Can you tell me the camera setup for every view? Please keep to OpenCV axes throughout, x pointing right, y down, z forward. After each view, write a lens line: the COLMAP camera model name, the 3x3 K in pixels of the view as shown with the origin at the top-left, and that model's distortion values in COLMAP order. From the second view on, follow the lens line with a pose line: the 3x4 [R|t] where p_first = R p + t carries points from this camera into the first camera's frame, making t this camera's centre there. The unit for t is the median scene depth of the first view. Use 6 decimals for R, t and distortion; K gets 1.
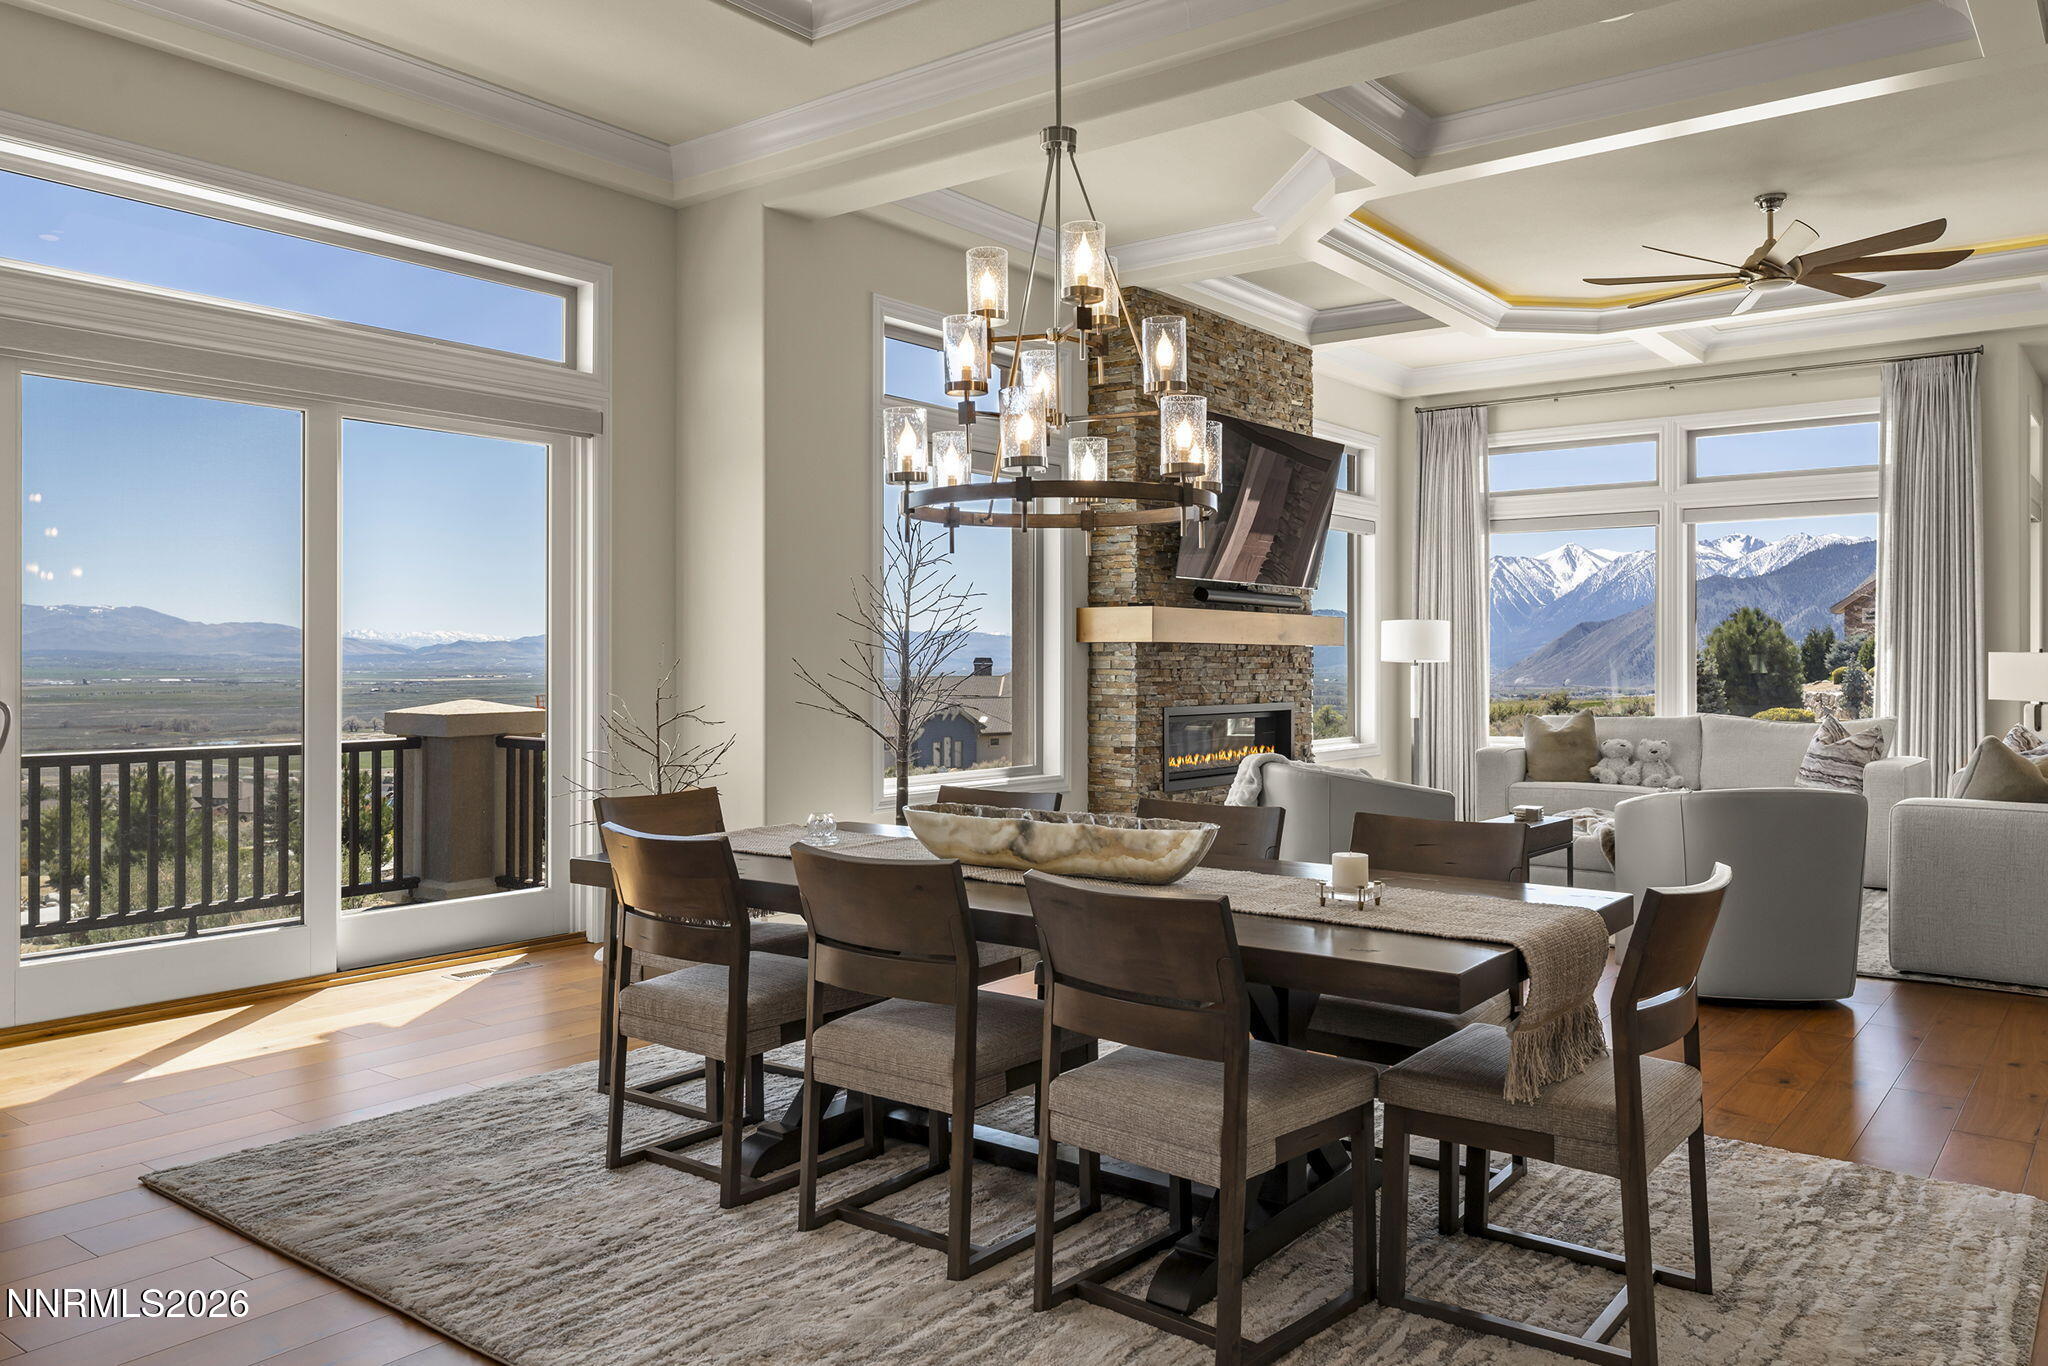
lens RADIAL K [[1478.6, 0, 1015.7], [0, 1478.6, 662.9], [0, 0, 1]] dist [0.003190, 0.000690]
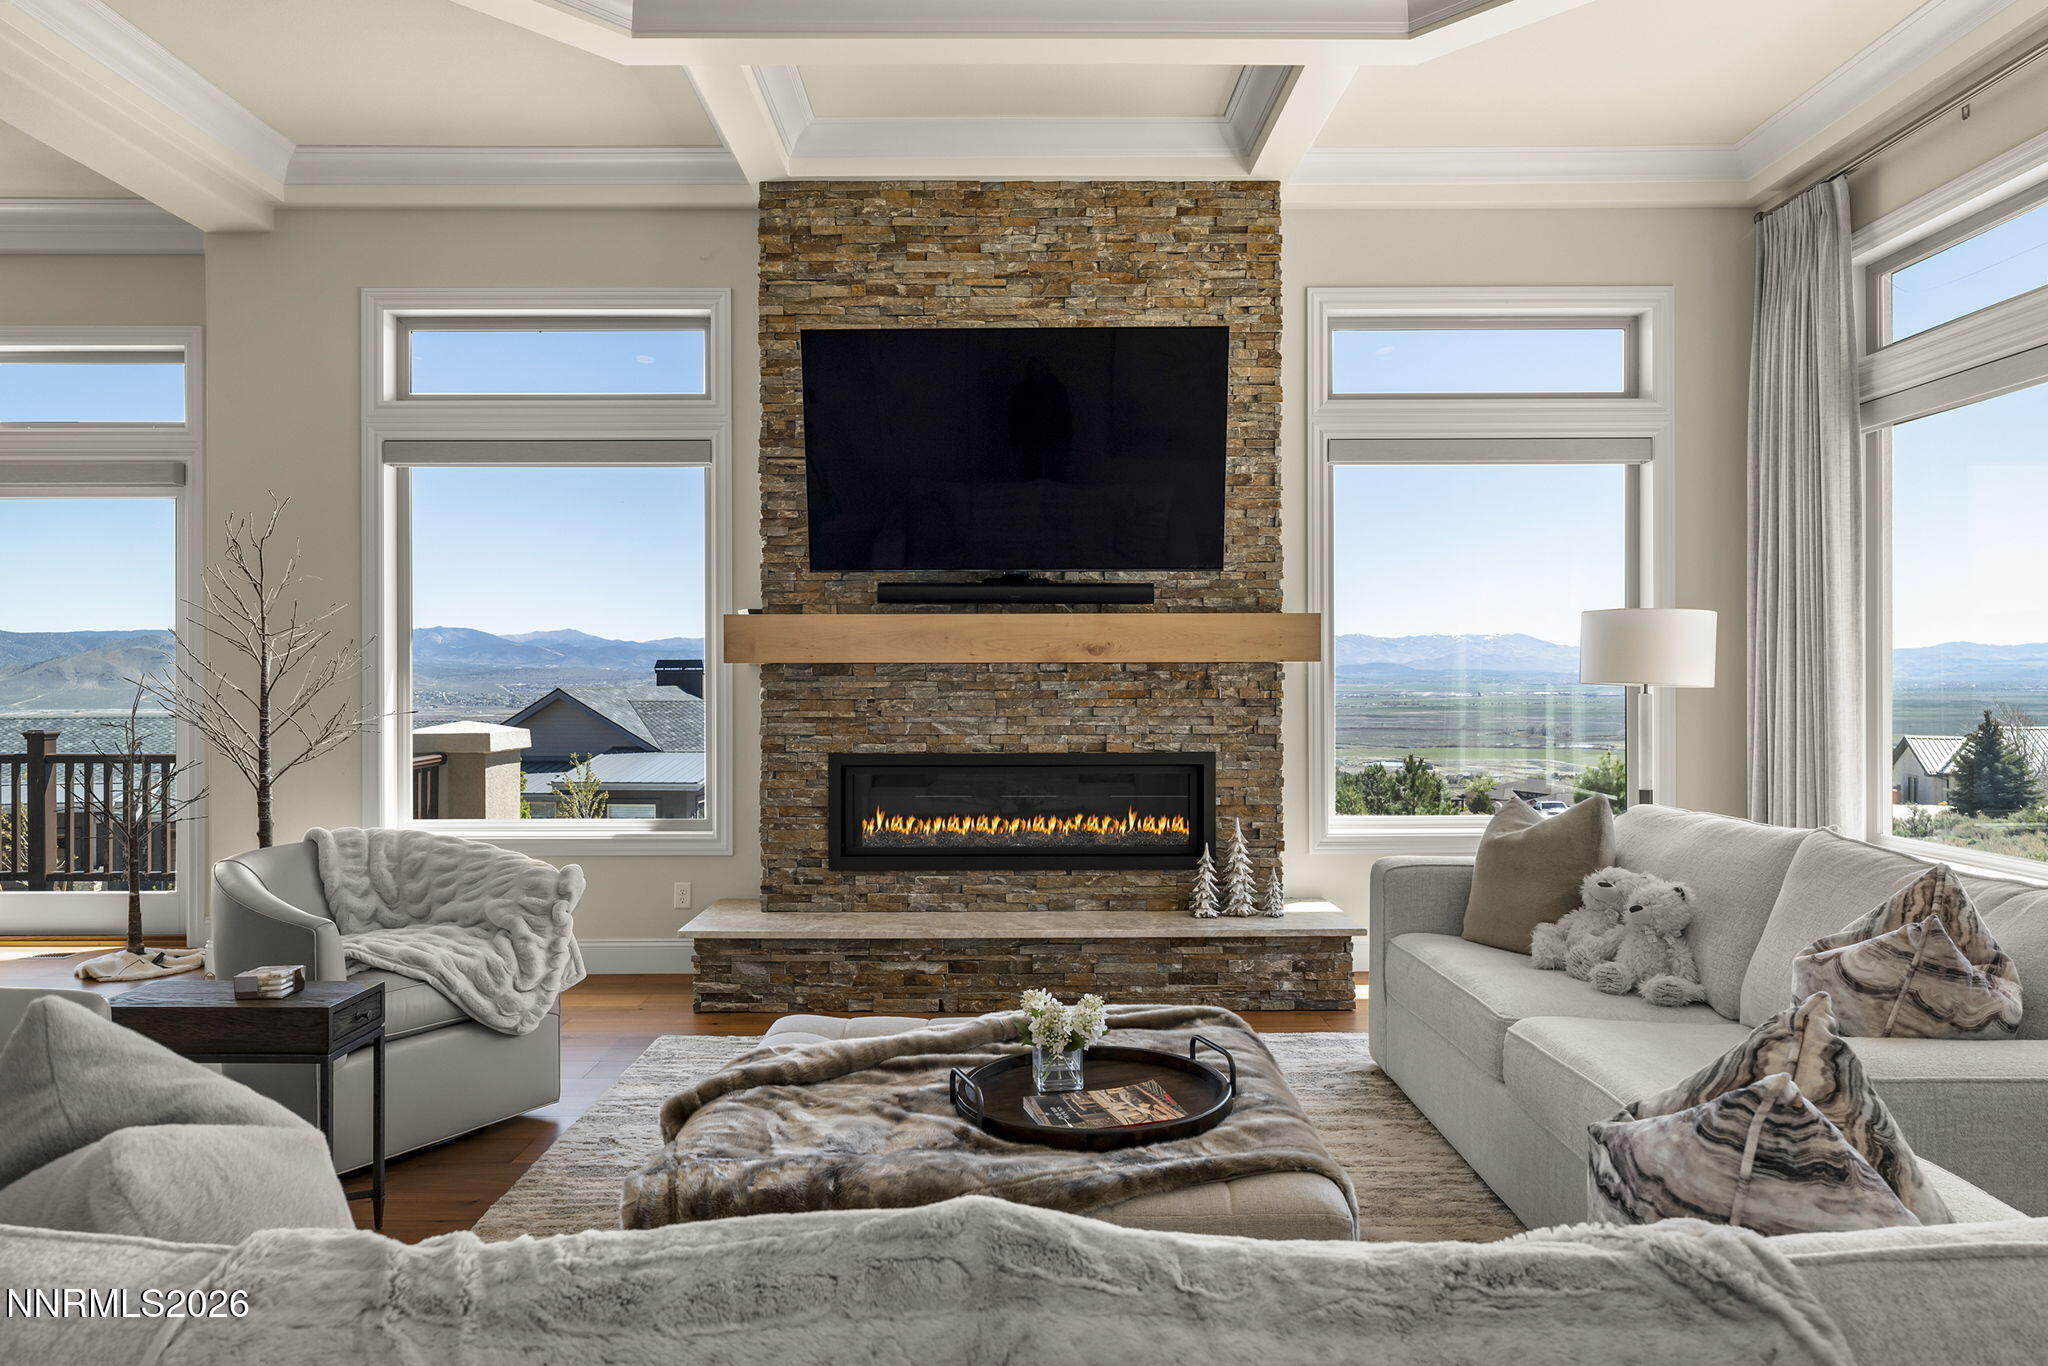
lens RADIAL K [[1293.0, 0, 1029.3], [0, 1293.0, 682.6], [0, 0, 1]] dist [-0.001979, -0.002757]
pose [[0.618660, -0.001225, -0.785658, 0.593721], [0.003677, 0.999992, 0.001337, -0.004342], [0.785651, -0.003716, 0.618659, 0.623504]]
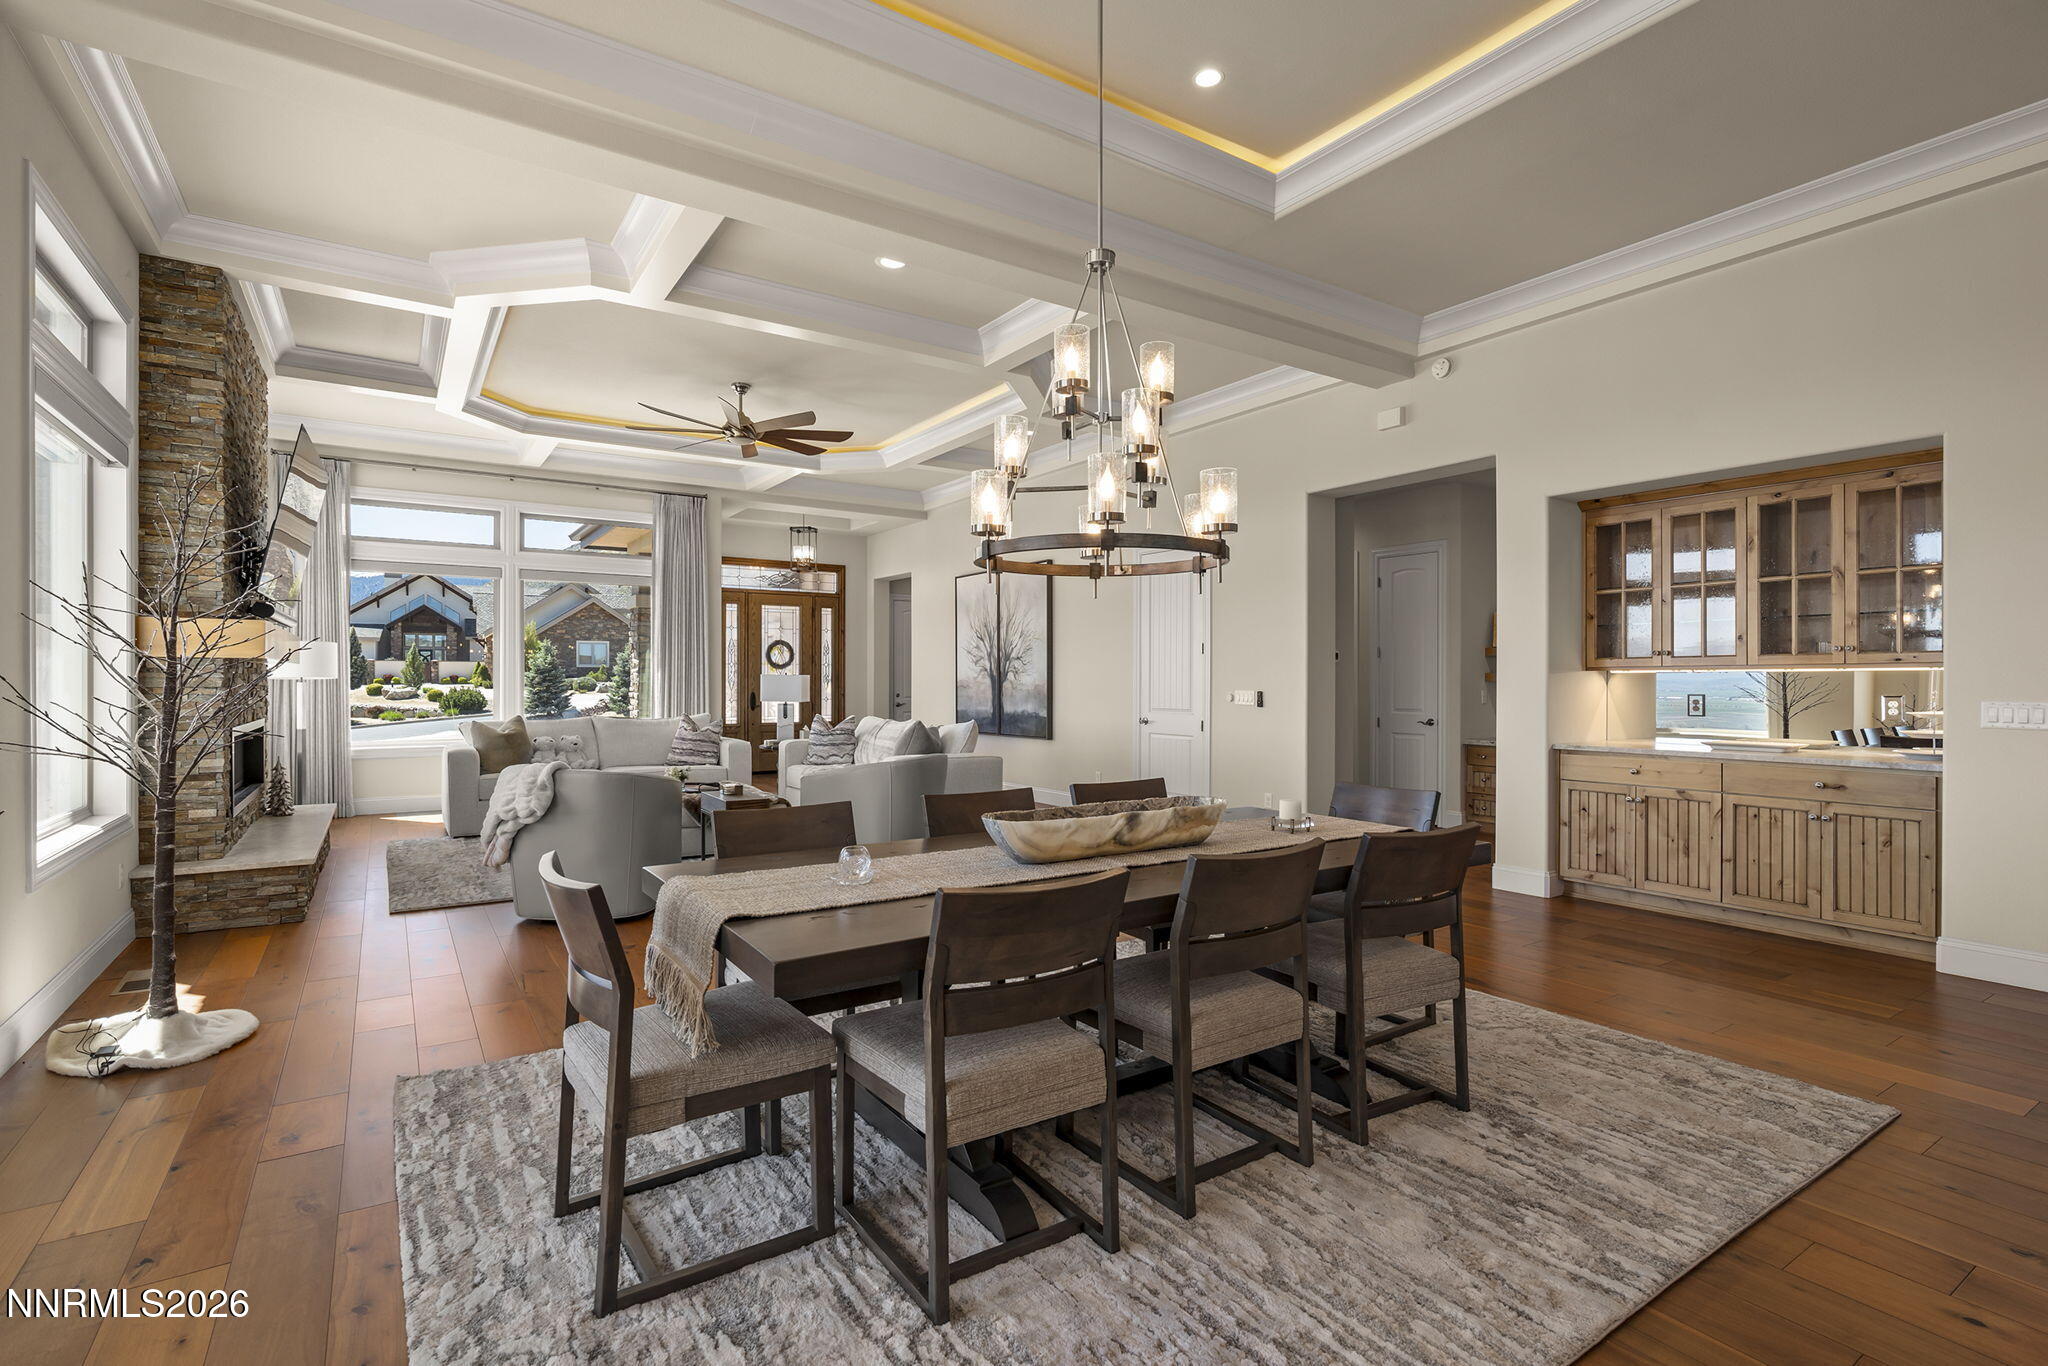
lens RADIAL K [[979.8, 0, 1005.5], [0, 979.8, 680.7], [0, 0, 1]] dist [-0.010765, 0.005394]
pose [[0.338149, 0.000788, 0.941092, -0.285992], [-0.002124, 0.999998, -0.000074, -0.000727], [-0.941090, -0.001974, 0.338150, 0.298887]]
